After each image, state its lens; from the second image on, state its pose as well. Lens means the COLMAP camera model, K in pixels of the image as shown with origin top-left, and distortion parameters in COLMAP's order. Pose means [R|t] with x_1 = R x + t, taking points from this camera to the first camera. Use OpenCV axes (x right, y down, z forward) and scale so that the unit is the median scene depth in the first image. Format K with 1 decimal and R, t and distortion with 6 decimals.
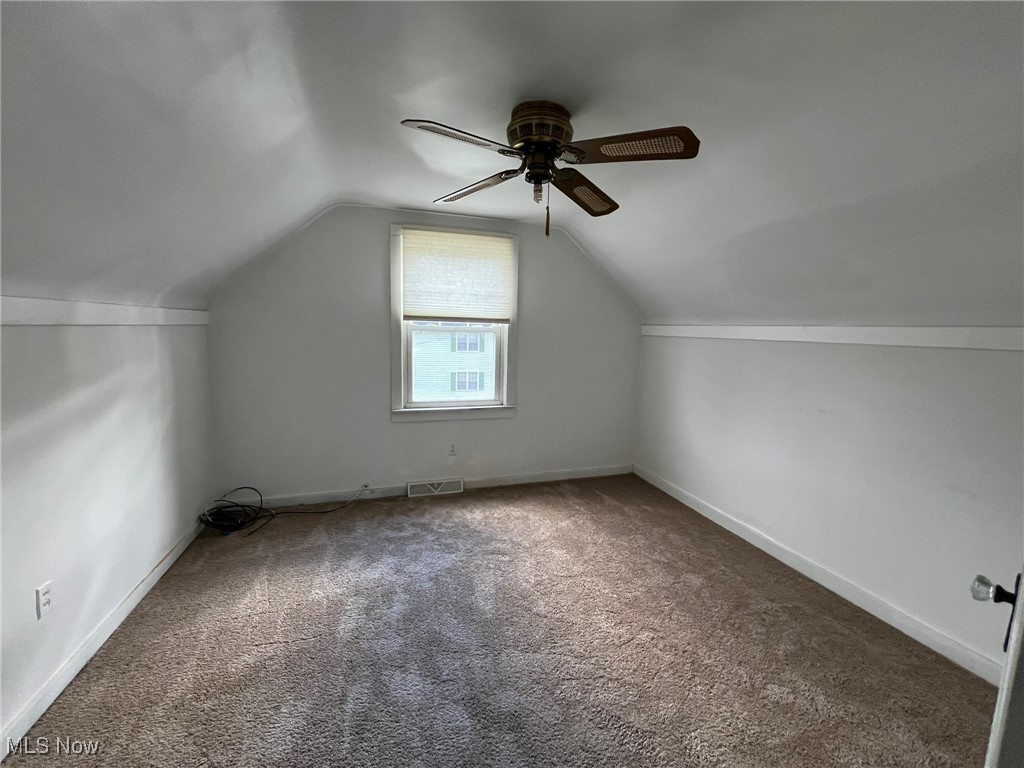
lens RADIAL K [[411.3, 0, 509.3], [0, 411.3, 380.8], [0, 0, 1]] dist [-0.001888, 0.000496]
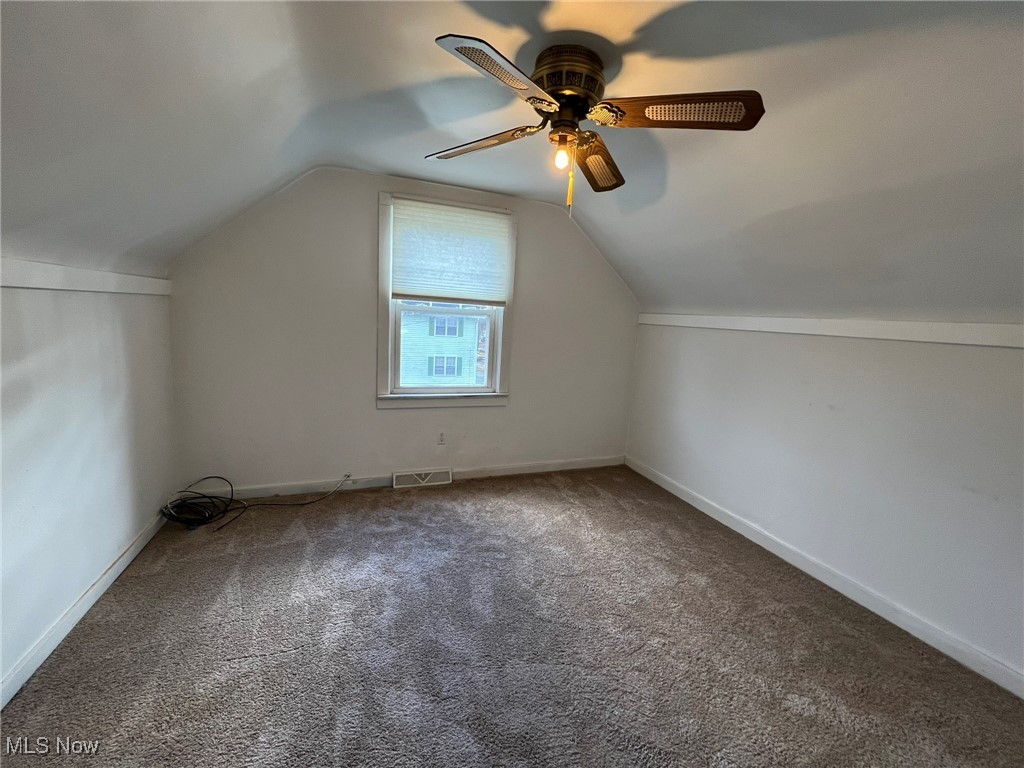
lens RADIAL K [[408.8, 0, 508.5], [0, 408.8, 380.8], [0, 0, 1]] dist [-0.001658, 0.000210]
pose [[0.997959, 0.024166, 0.059103, -0.070043], [-0.026150, 0.999113, 0.033021, -0.000119], [-0.058253, -0.034499, 0.997706, 0.095046]]
